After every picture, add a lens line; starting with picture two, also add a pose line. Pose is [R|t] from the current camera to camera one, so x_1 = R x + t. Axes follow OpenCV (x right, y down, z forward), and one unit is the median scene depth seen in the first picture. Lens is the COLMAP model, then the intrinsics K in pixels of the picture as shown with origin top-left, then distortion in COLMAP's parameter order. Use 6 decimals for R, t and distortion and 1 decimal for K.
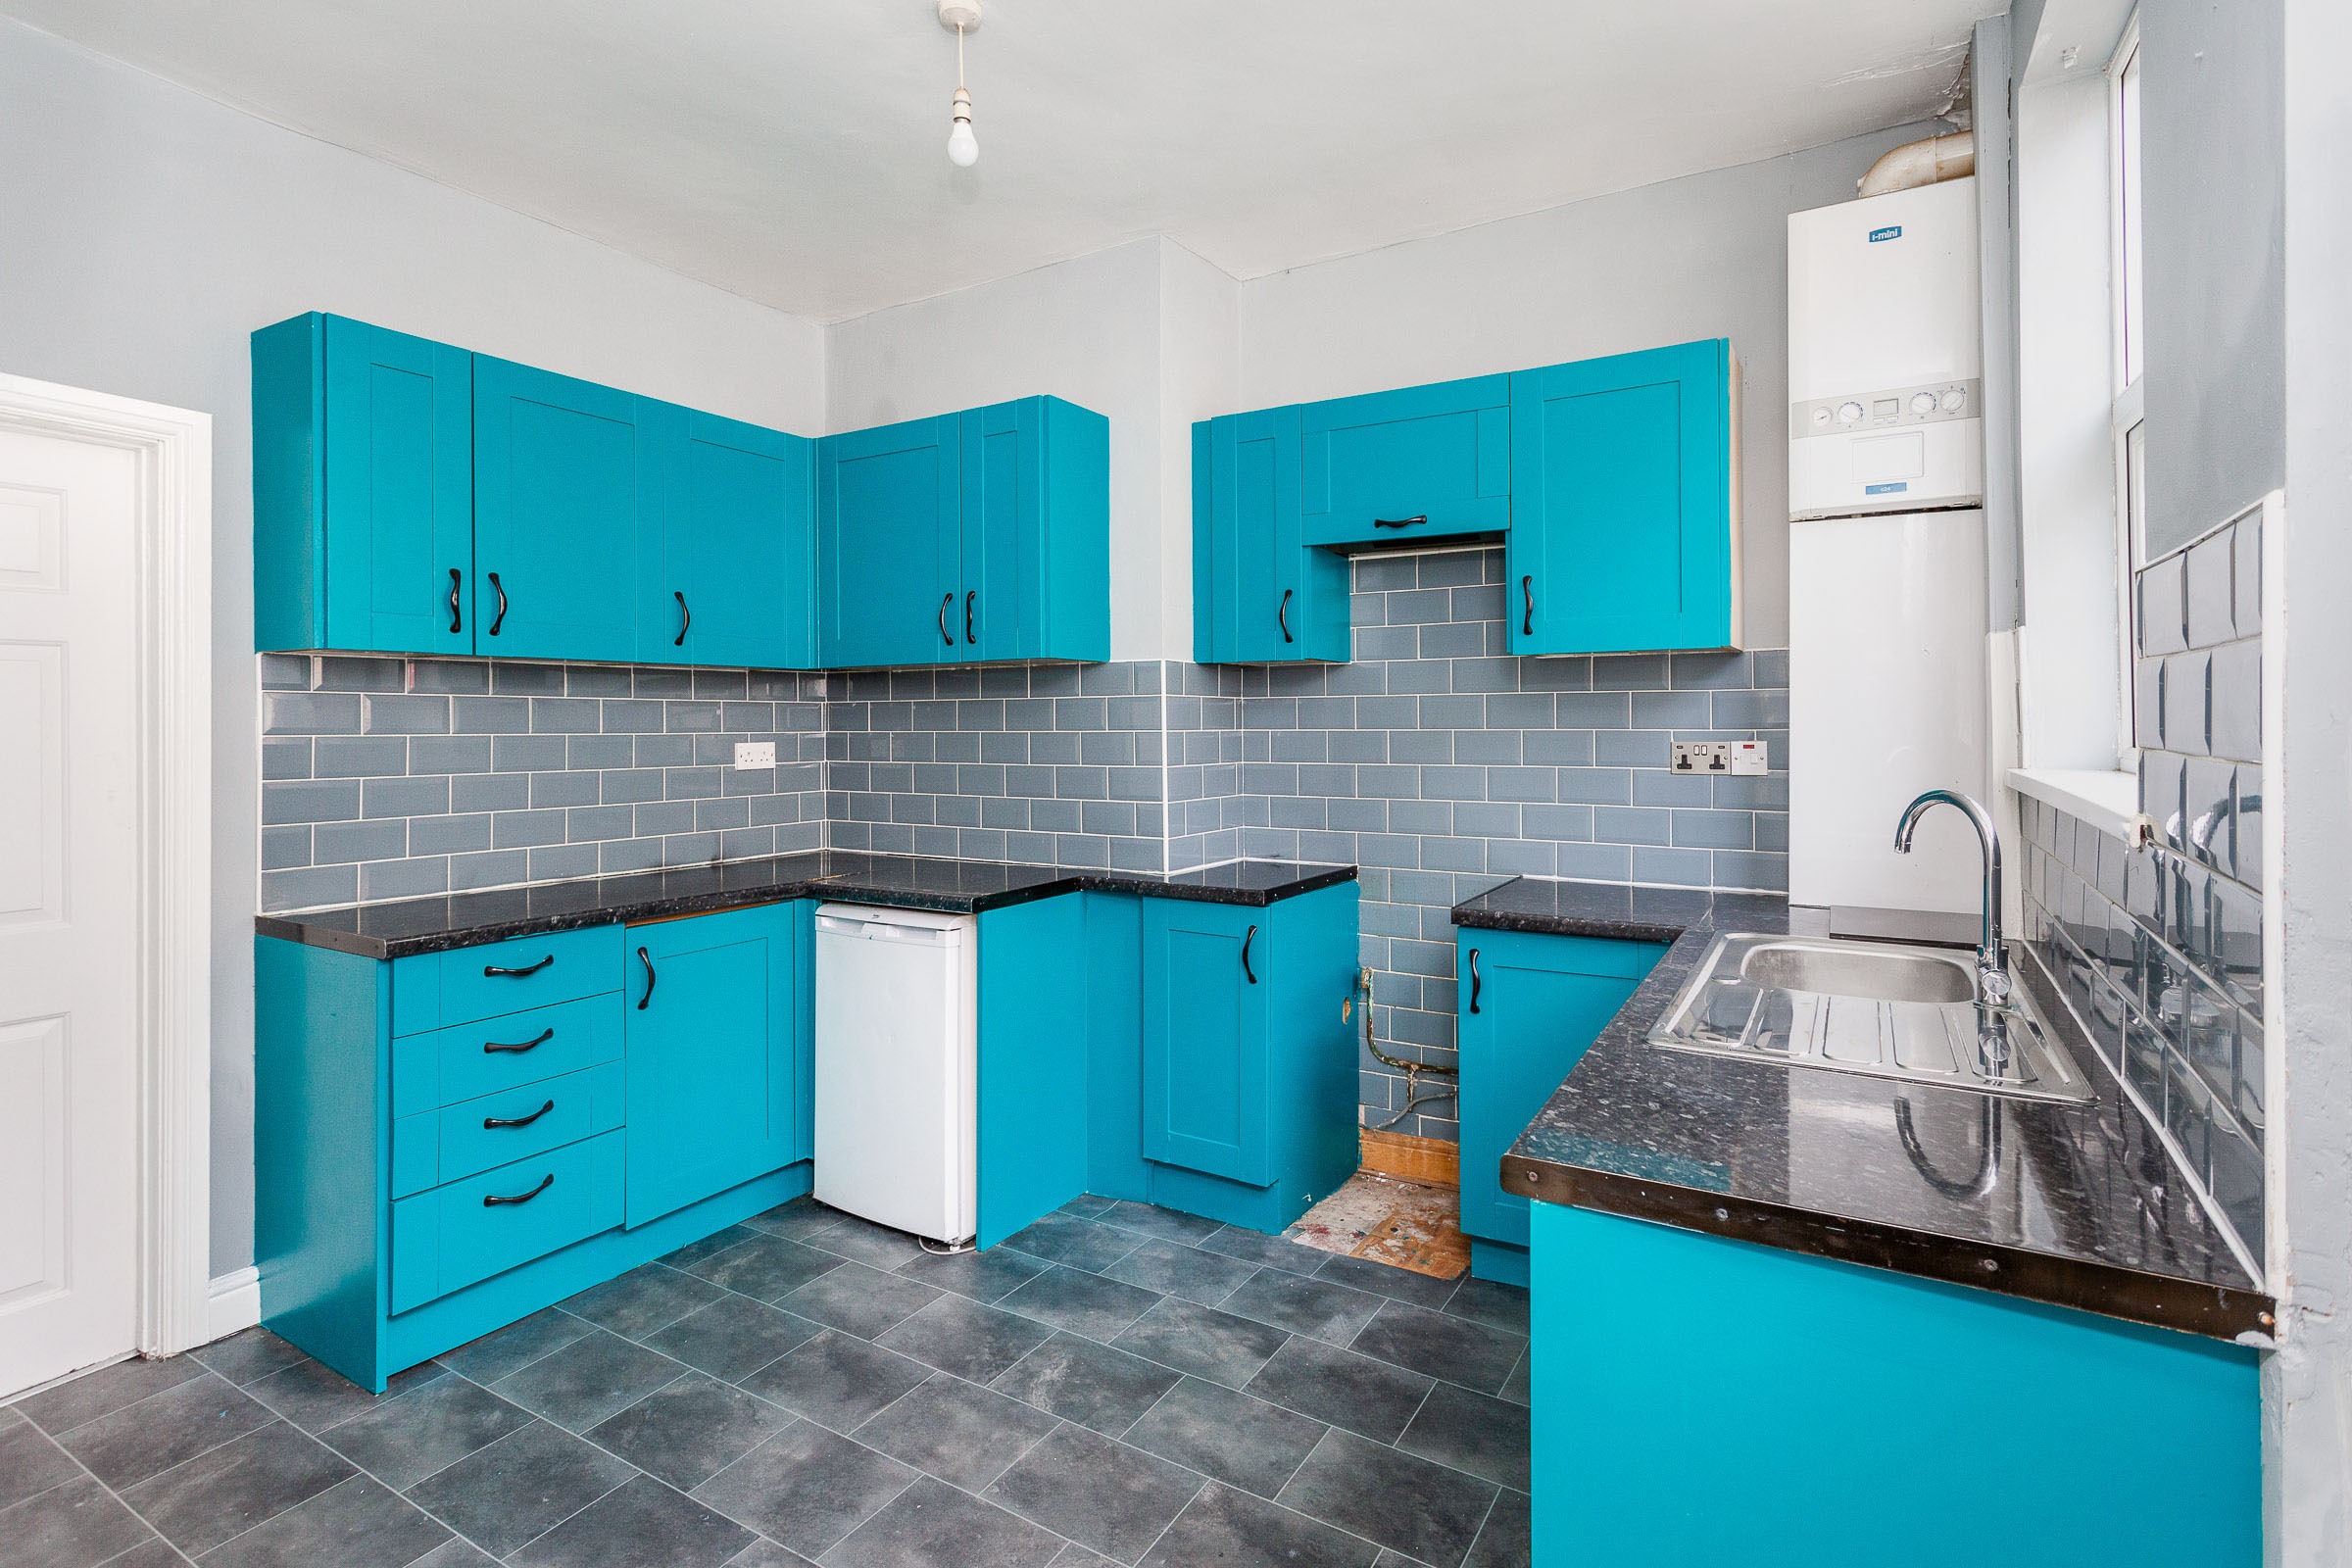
lens RADIAL K [[1114.4, 0, 1244.0], [0, 1114.4, 730.3], [0, 0, 1]] dist [-0.001980, -0.000284]
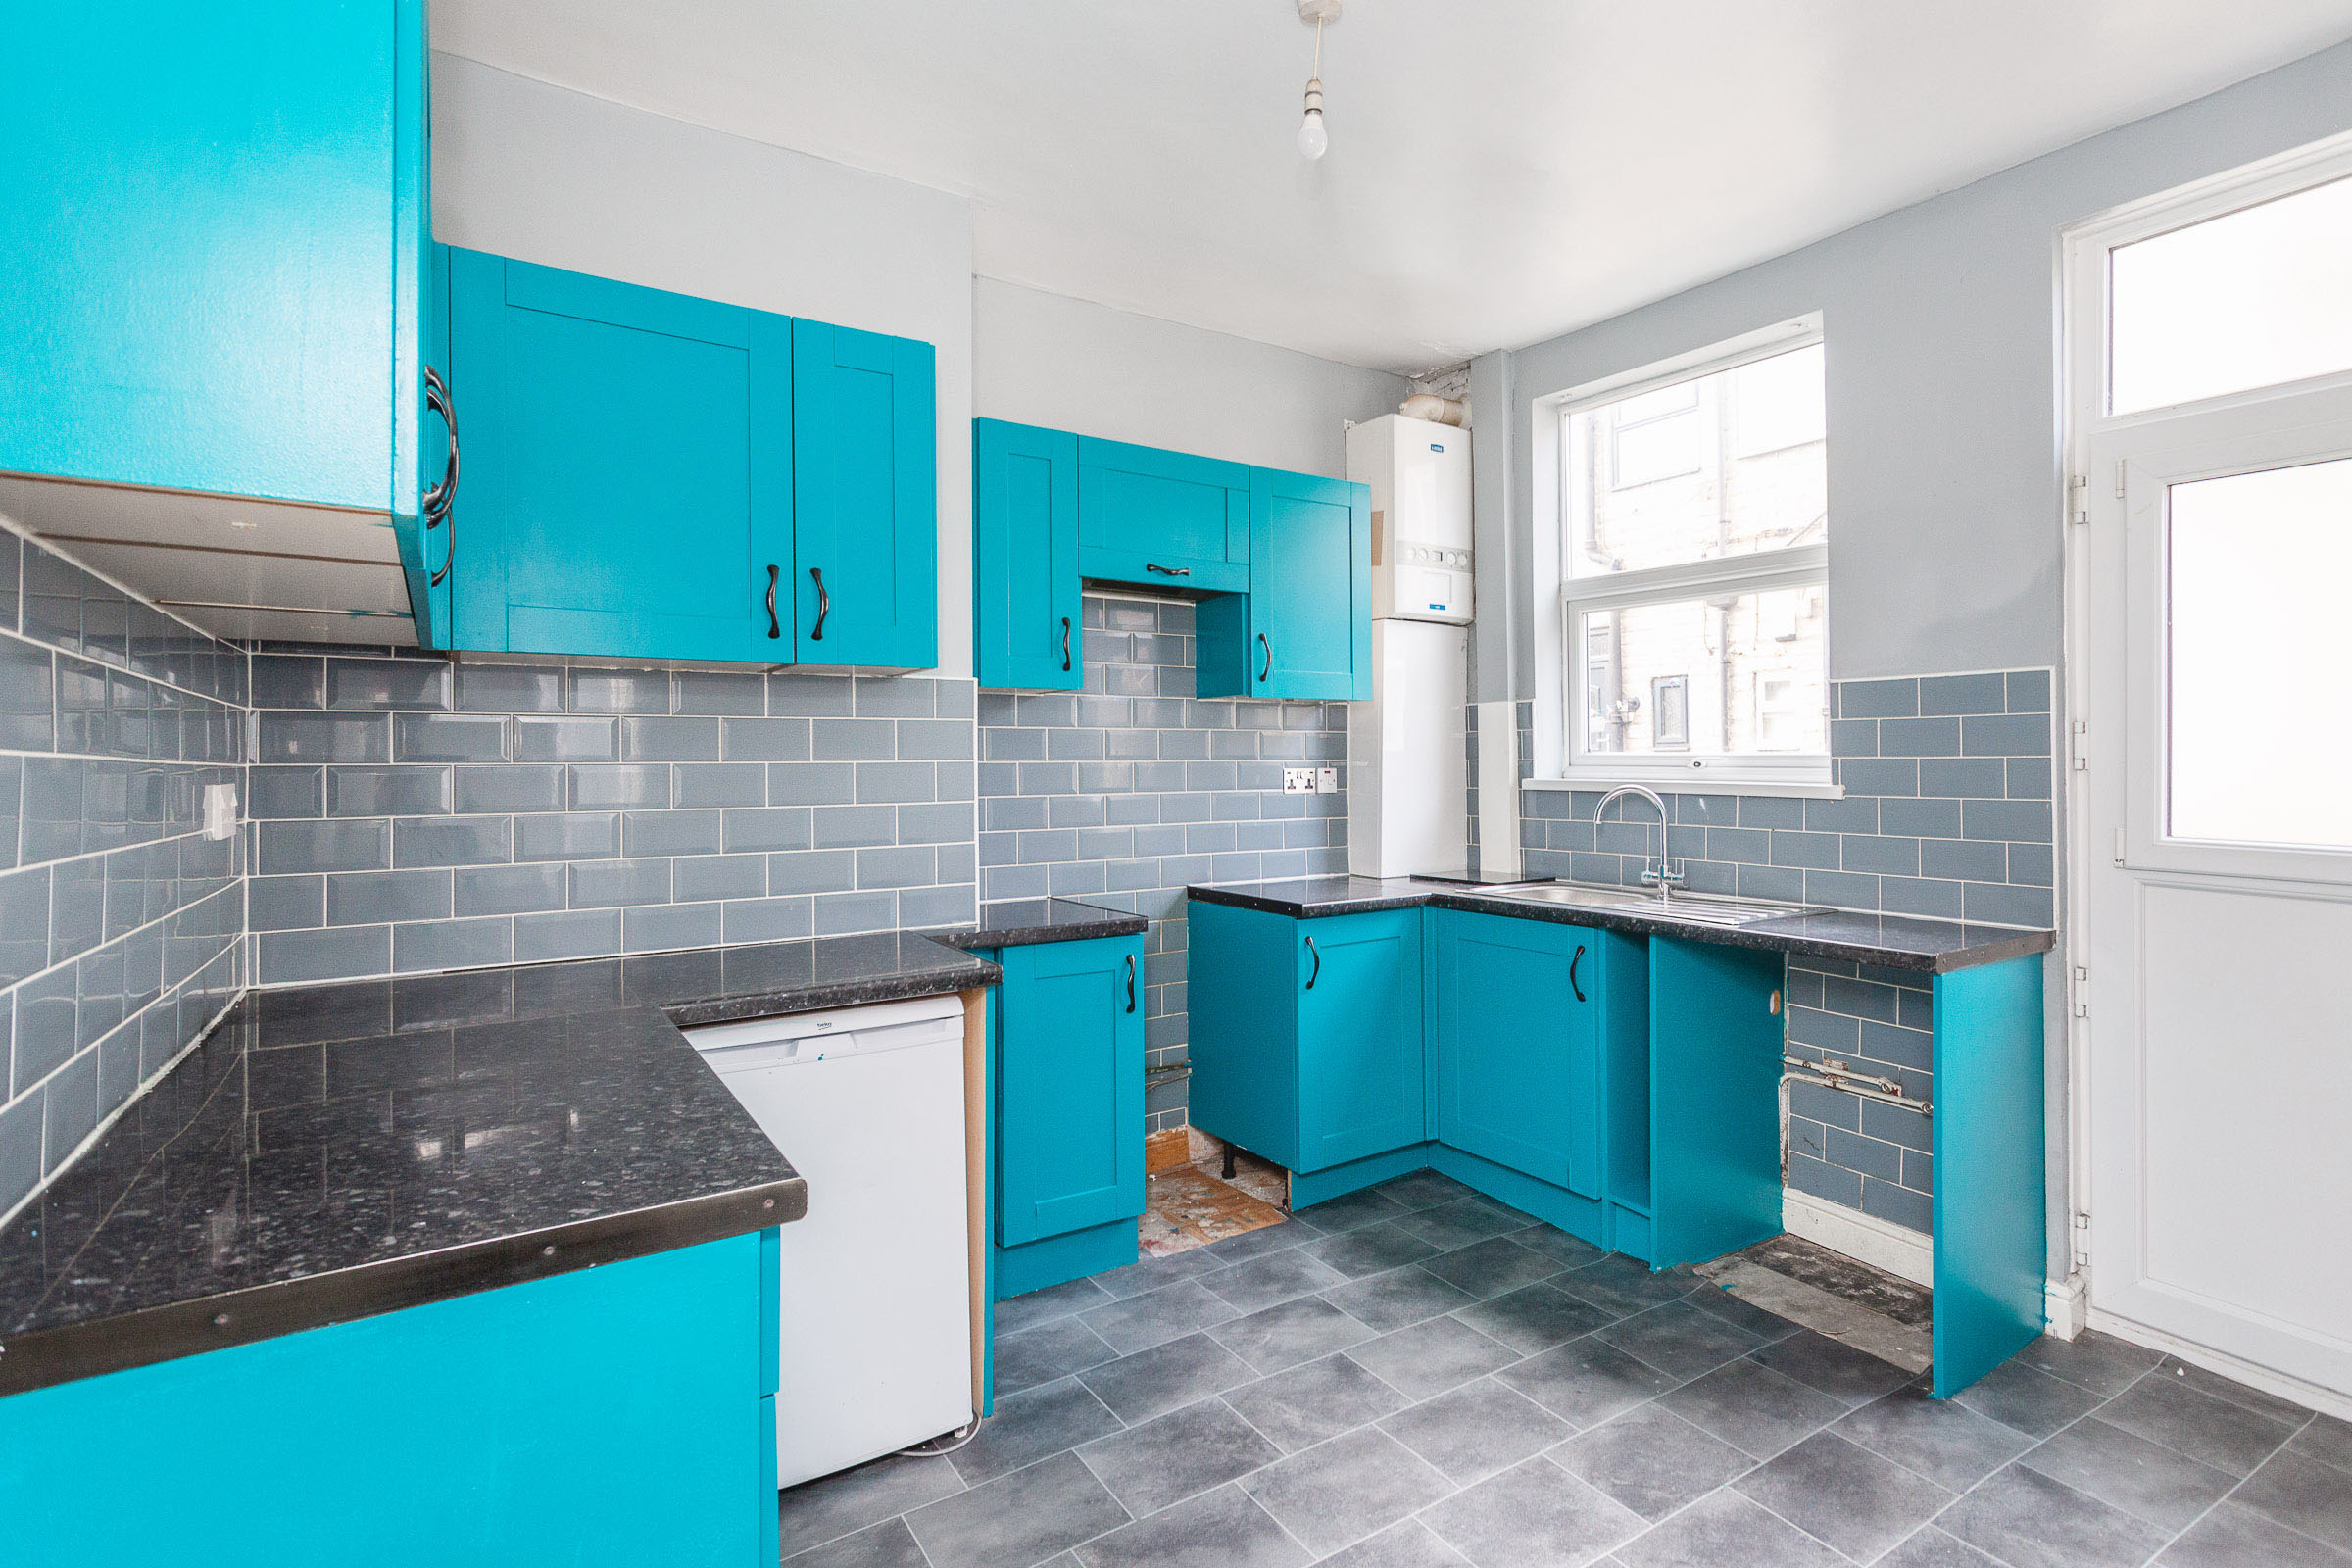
lens RADIAL K [[1114.4, 0, 1178.4], [0, 1114.4, 766.6], [0, 0, 1]] dist [-0.001980, -0.000284]
pose [[0.471832, 0.001265, 0.881688, -0.934237], [0.013311, 0.999875, -0.008558, 0.018042], [-0.881588, 0.015774, 0.471756, 0.541032]]
